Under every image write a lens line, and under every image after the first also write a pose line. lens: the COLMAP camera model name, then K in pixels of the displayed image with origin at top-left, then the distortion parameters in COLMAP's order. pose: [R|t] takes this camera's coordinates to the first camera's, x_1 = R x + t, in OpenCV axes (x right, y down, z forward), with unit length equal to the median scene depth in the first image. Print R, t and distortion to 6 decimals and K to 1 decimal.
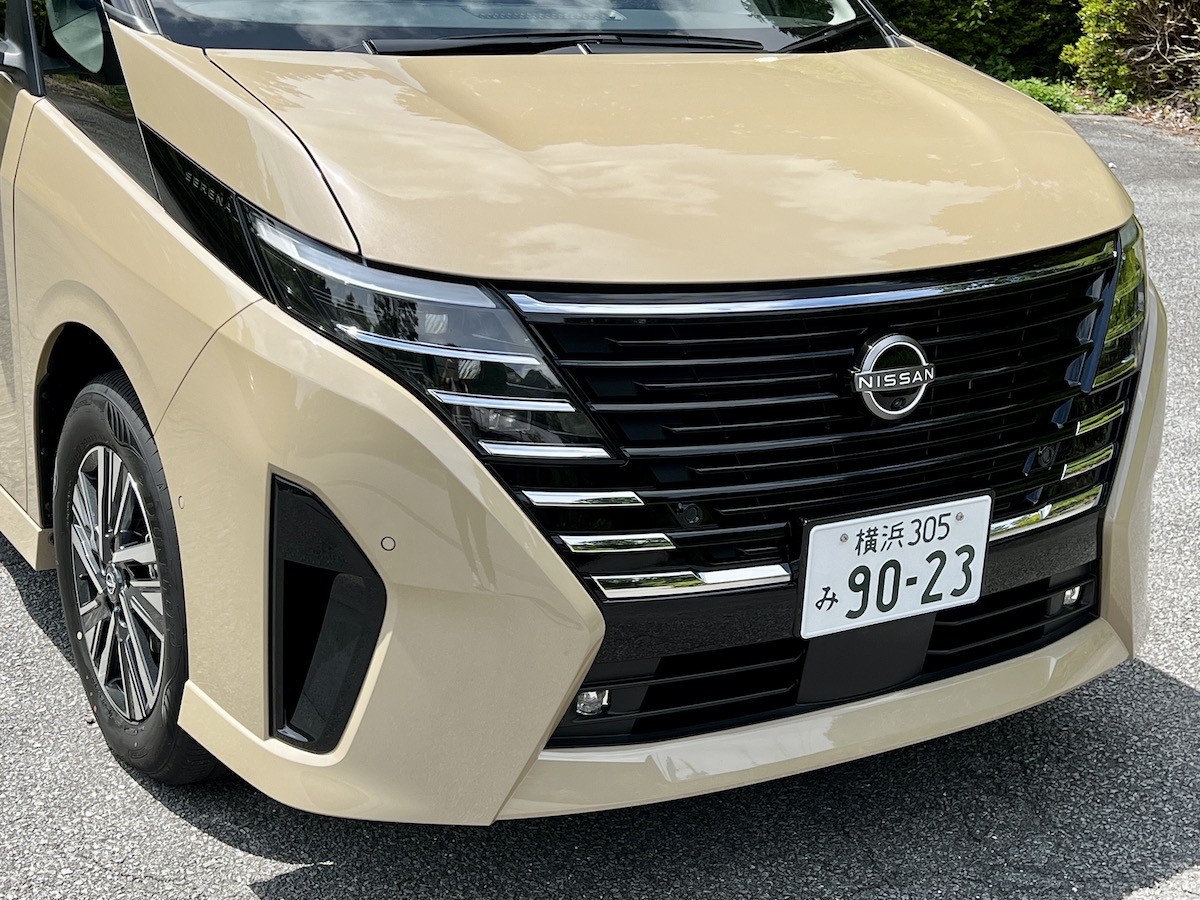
lens RADIAL K [[1823.9, 0, 600.0], [0, 1823.9, 450.0], [0, 0, 1]] dist [0.303736, -1.050629]
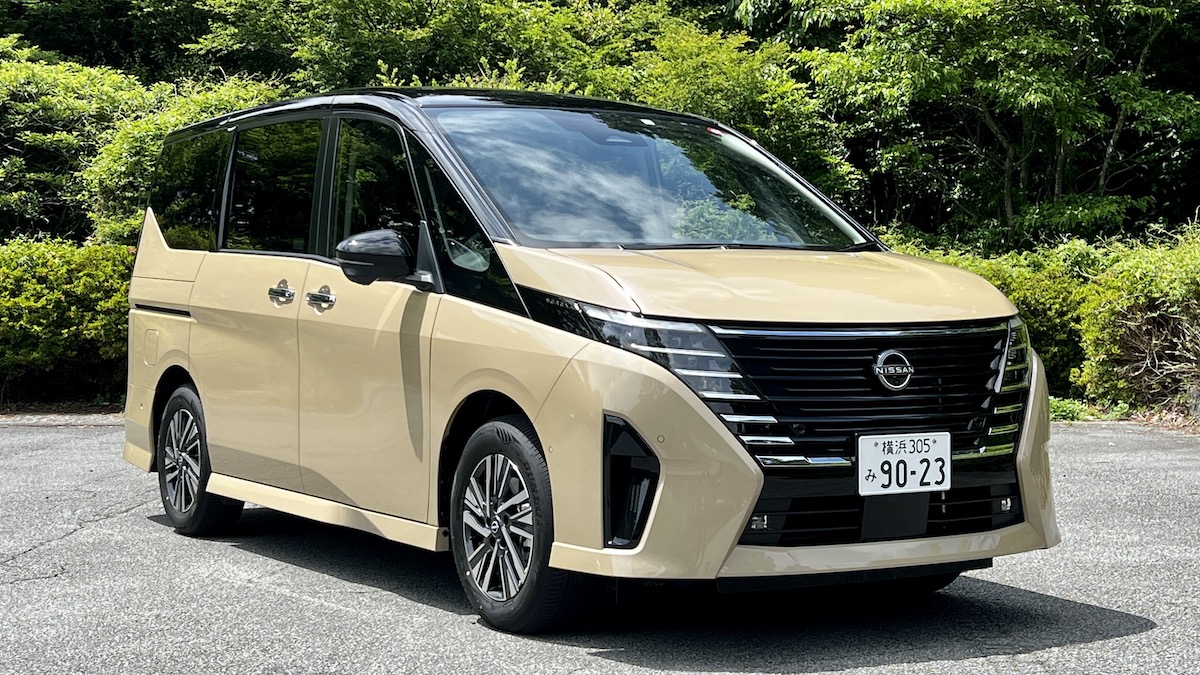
lens RADIAL K [[1908.0, 0, 600.0], [0, 1908.0, 337.5], [0, 0, 1]] dist [0.120864, 0.001117]
pose [[0.997979, -0.058587, -0.024612, -0.108036], [0.049295, 0.958154, -0.281976, 0.492789], [0.040102, 0.280193, 0.959106, -1.029942]]
